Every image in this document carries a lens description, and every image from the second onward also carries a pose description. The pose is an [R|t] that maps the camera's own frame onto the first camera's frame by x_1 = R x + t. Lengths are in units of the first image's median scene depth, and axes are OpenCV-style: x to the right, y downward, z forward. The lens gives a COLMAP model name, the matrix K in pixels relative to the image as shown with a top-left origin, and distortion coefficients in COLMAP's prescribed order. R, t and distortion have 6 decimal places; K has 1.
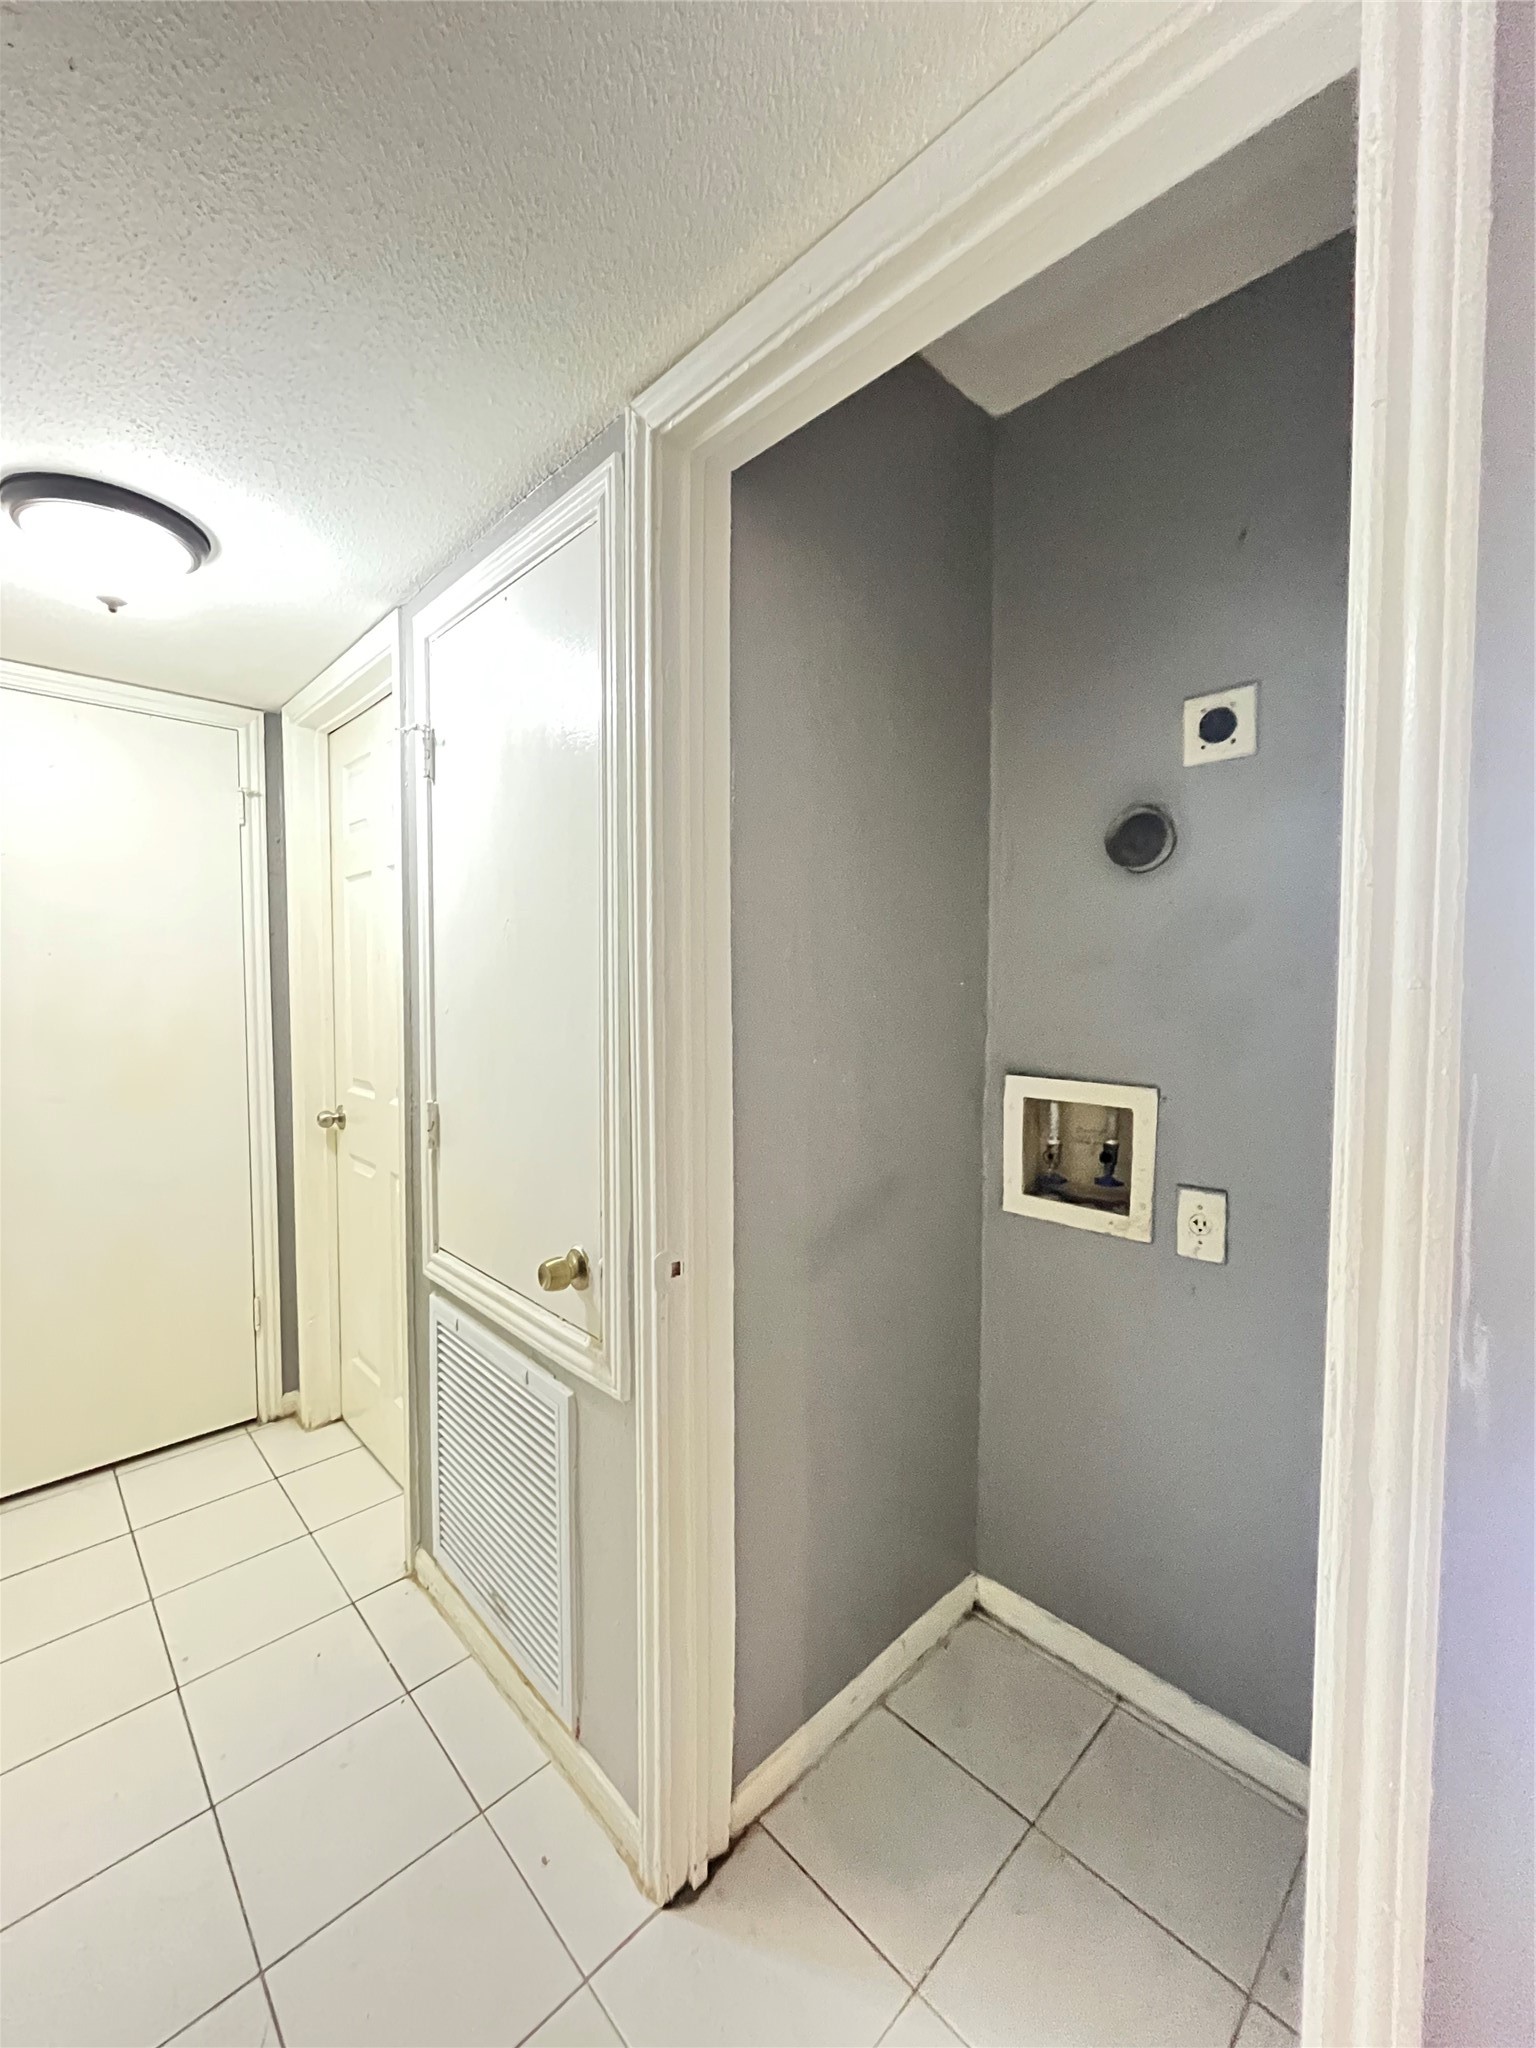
lens RADIAL K [[820.3, 0, 774.6], [0, 820.3, 1010.8], [0, 0, 1]] dist [-0.004395, -0.000536]
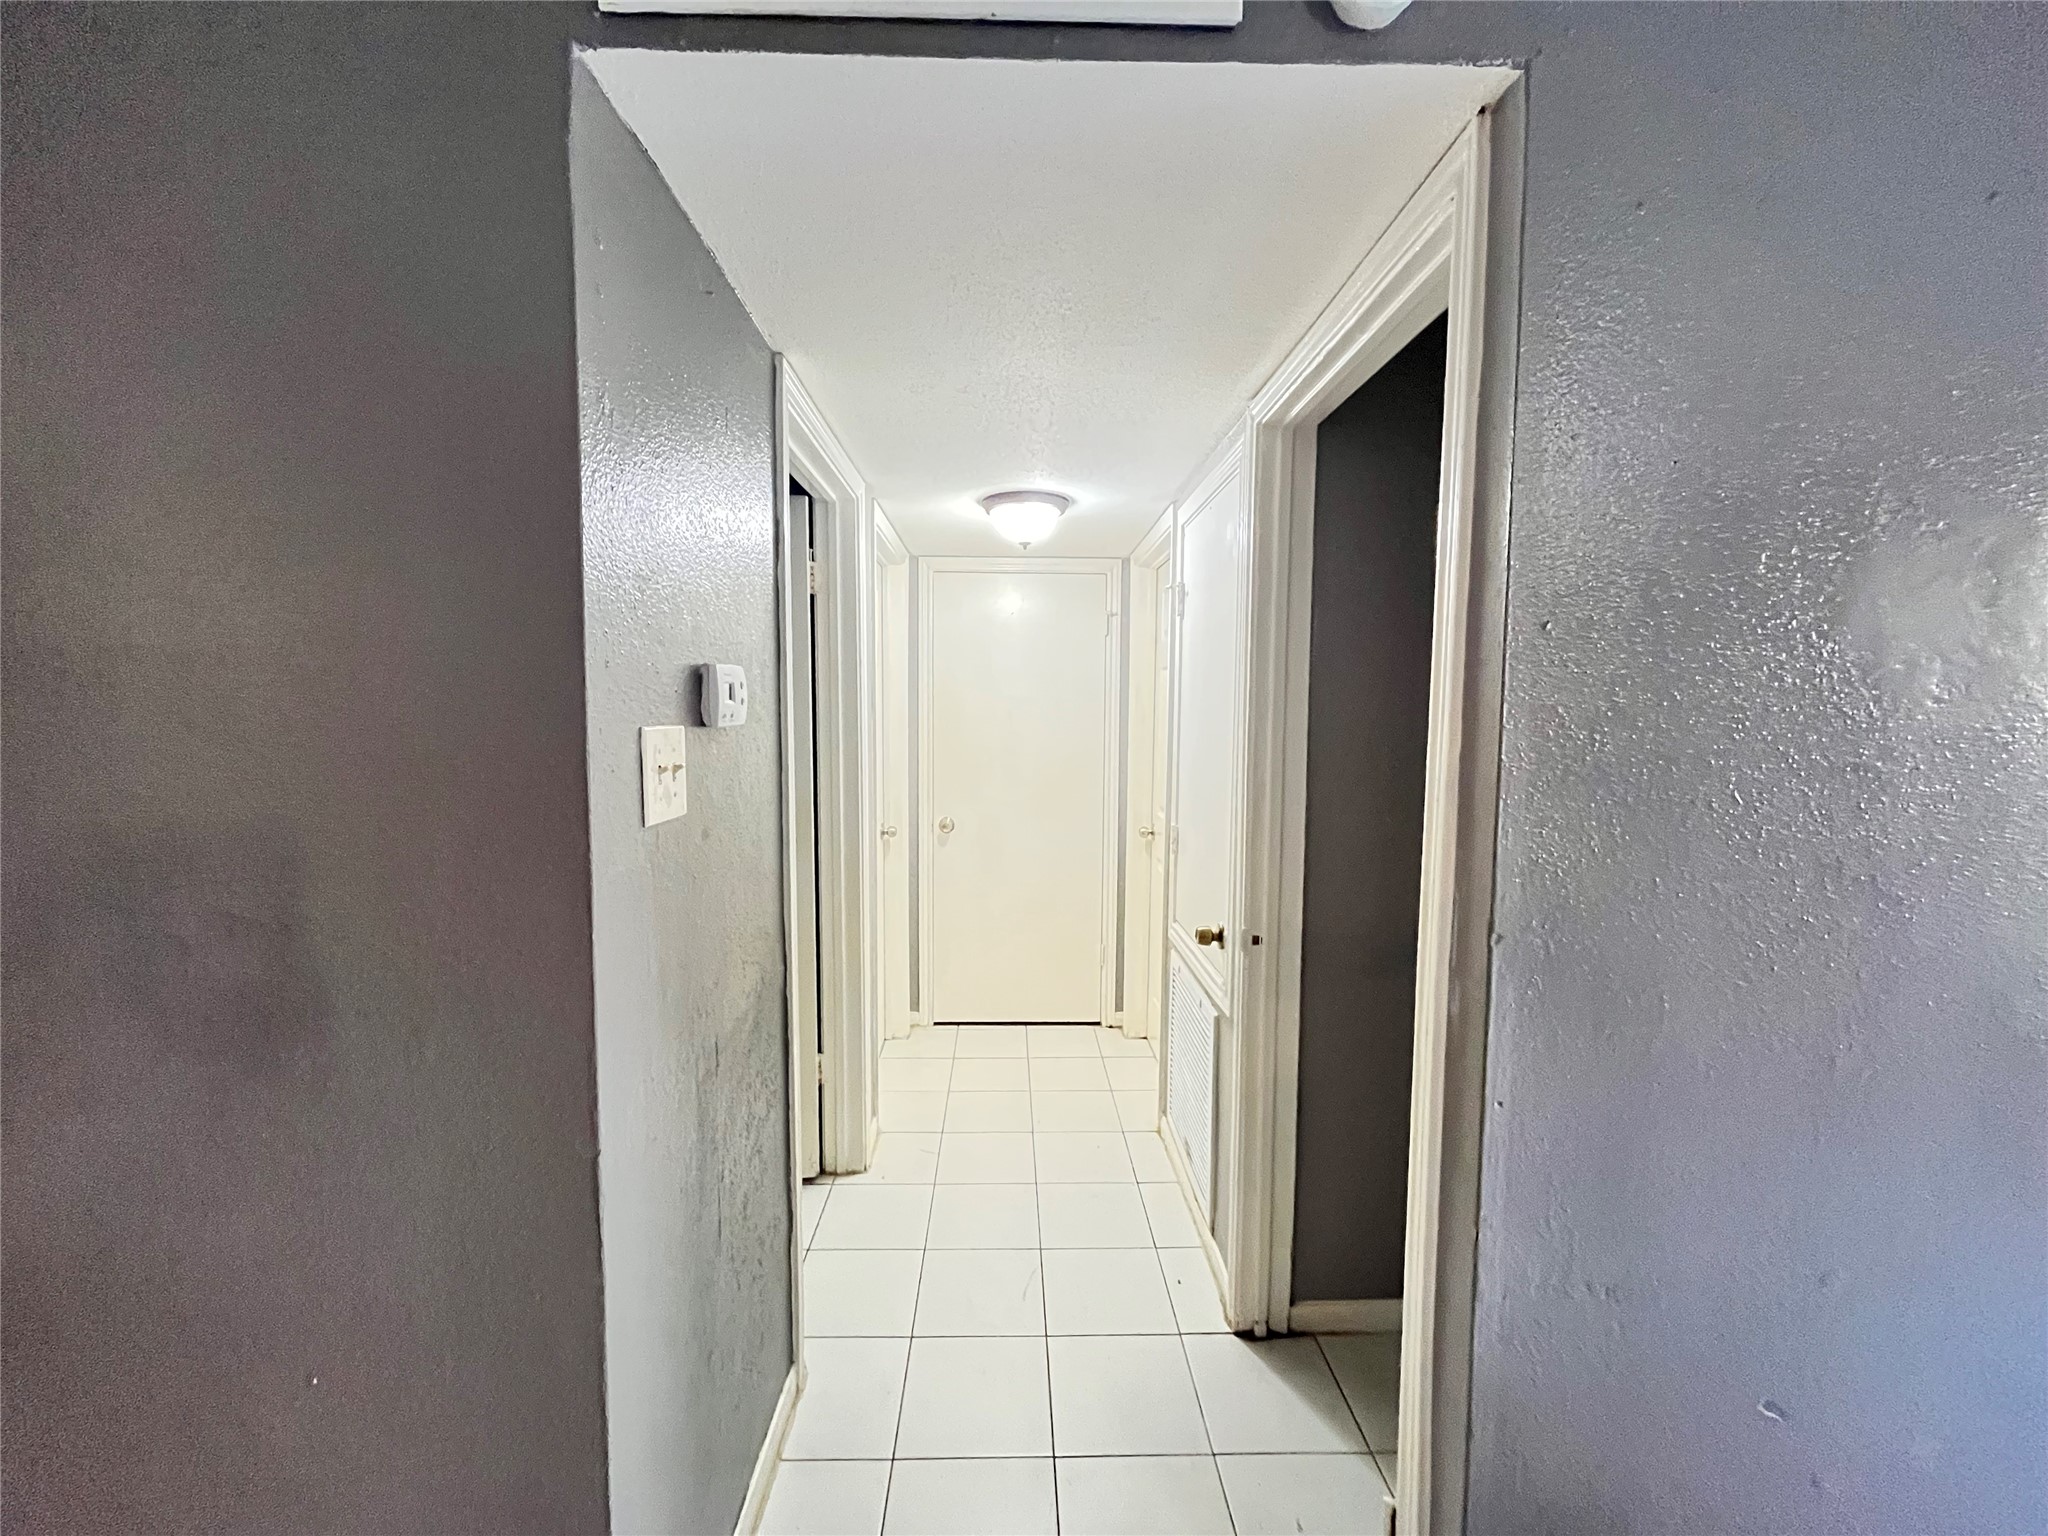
lens RADIAL K [[820.3, 0, 1022.3], [0, 820.3, 769.7], [0, 0, 1]] dist [-0.004395, -0.000536]
pose [[0.729573, 0.053339, -0.681820, 0.432551], [-0.036960, 0.998572, 0.038569, -0.043870], [0.682904, -0.002939, 0.730502, -0.336316]]
